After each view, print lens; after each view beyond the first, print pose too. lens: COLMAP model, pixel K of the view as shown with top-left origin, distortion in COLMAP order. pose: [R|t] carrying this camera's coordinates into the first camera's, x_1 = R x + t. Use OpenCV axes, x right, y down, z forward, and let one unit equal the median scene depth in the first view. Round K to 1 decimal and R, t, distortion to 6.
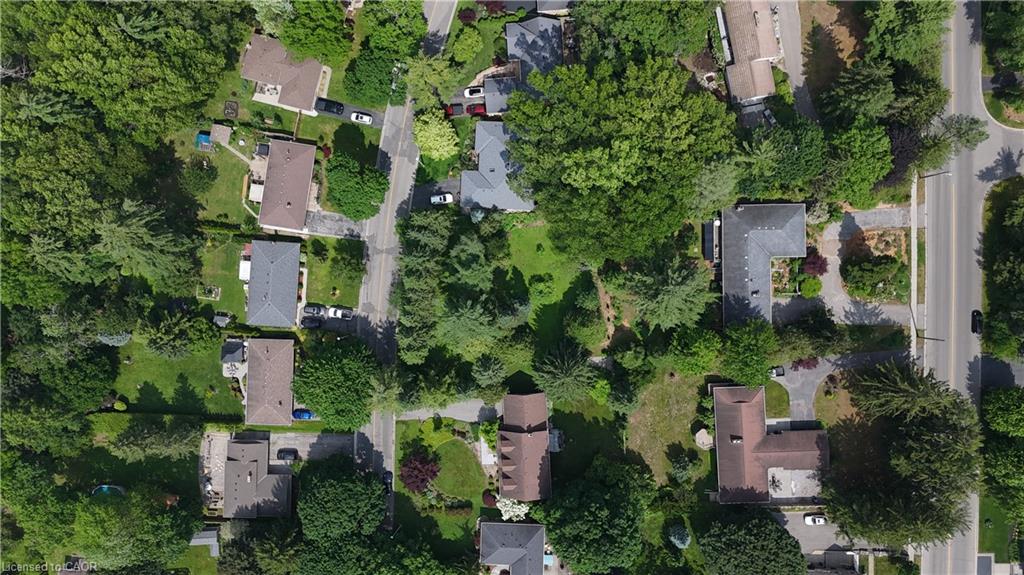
lens RADIAL K [[752.1, 0, 514.5], [0, 752.1, 288.8], [0, 0, 1]] dist [0.063765, -0.059949]
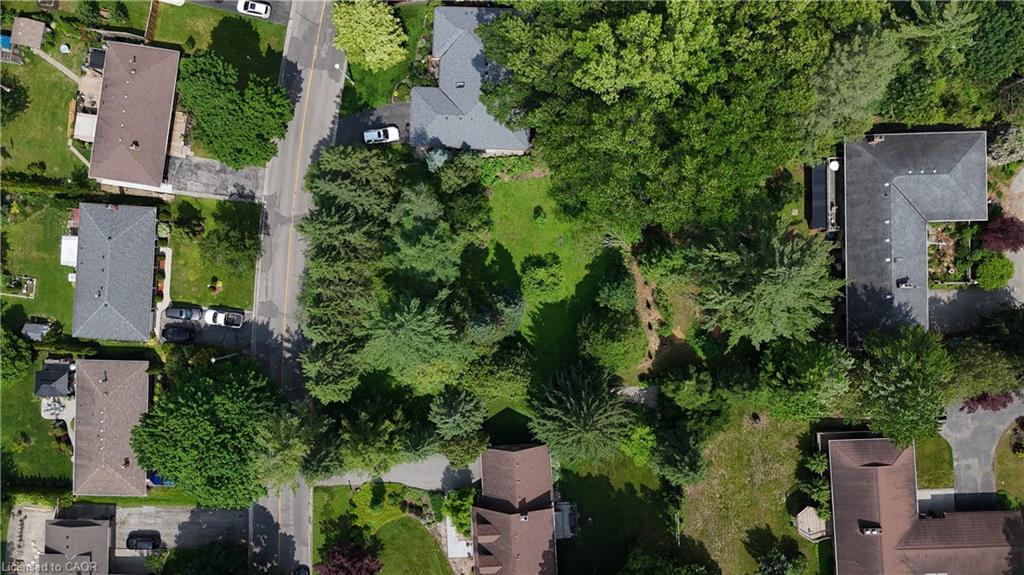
lens RADIAL K [[752.1, 0, 514.5], [0, 752.1, 288.8], [0, 0, 1]] dist [0.063765, -0.059949]
pose [[0.999982, -0.005514, -0.002371, 0.014896], [0.005532, 0.999957, 0.007455, 0.004353], [0.002330, -0.007468, 0.999969, 0.374734]]
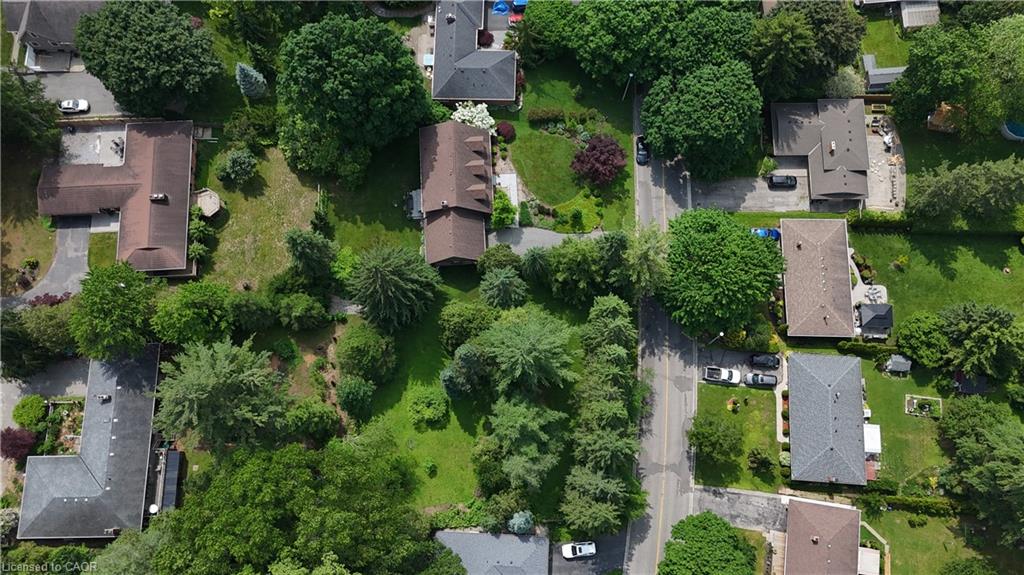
lens RADIAL K [[752.1, 0, 514.5], [0, 752.1, 288.8], [0, 0, 1]] dist [0.063765, -0.059949]
pose [[-0.998347, 0.016151, 0.055166, -0.082144], [-0.002695, -0.971812, 0.235744, -0.055014], [0.057418, 0.235205, 0.970248, 0.307164]]
